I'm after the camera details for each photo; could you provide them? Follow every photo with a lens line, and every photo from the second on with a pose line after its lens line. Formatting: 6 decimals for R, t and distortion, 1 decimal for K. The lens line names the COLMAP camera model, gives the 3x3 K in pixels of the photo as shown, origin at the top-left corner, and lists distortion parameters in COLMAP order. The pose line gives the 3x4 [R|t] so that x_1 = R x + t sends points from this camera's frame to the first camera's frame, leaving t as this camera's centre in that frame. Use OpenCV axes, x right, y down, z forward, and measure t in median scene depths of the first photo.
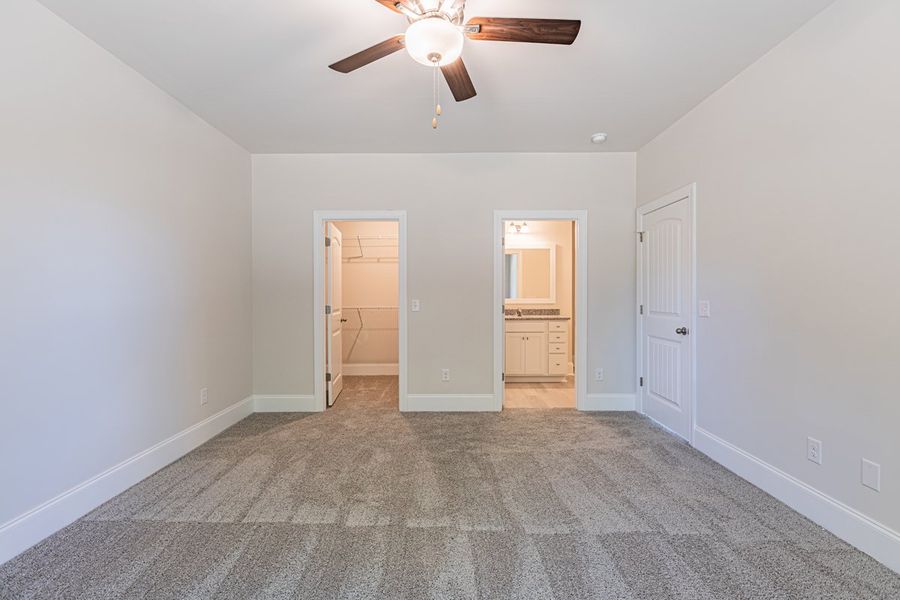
lens RADIAL K [[402.1, 0, 451.4], [0, 402.1, 298.2], [0, 0, 1]] dist [0.001215, -0.000288]
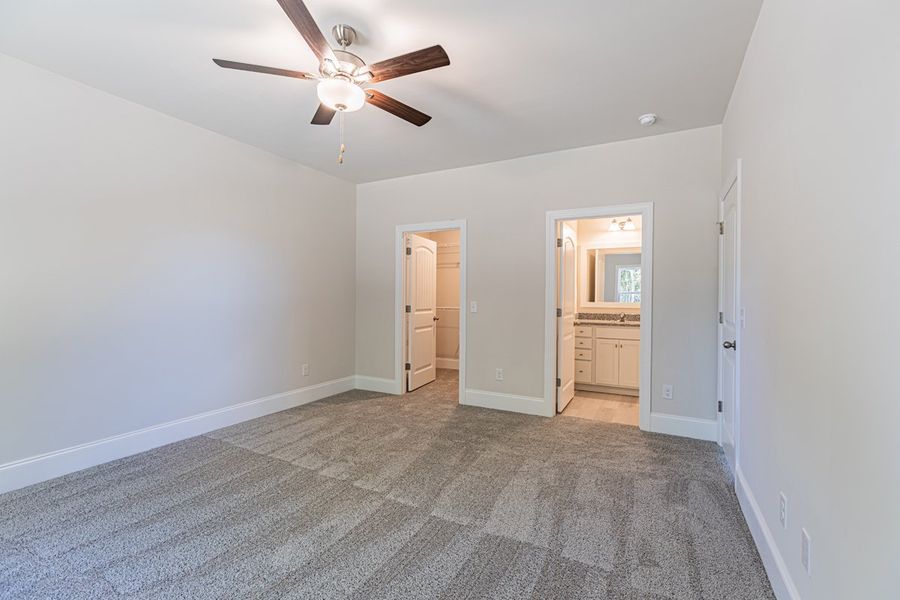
lens RADIAL K [[402.1, 0, 451.4], [0, 402.1, 298.2], [0, 0, 1]] dist [0.001215, -0.000288]
pose [[0.881948, 0.011097, -0.471215, 0.381500], [-0.013631, 0.999905, -0.001965, -0.001874], [0.471149, 0.008156, 0.882016, 0.027546]]
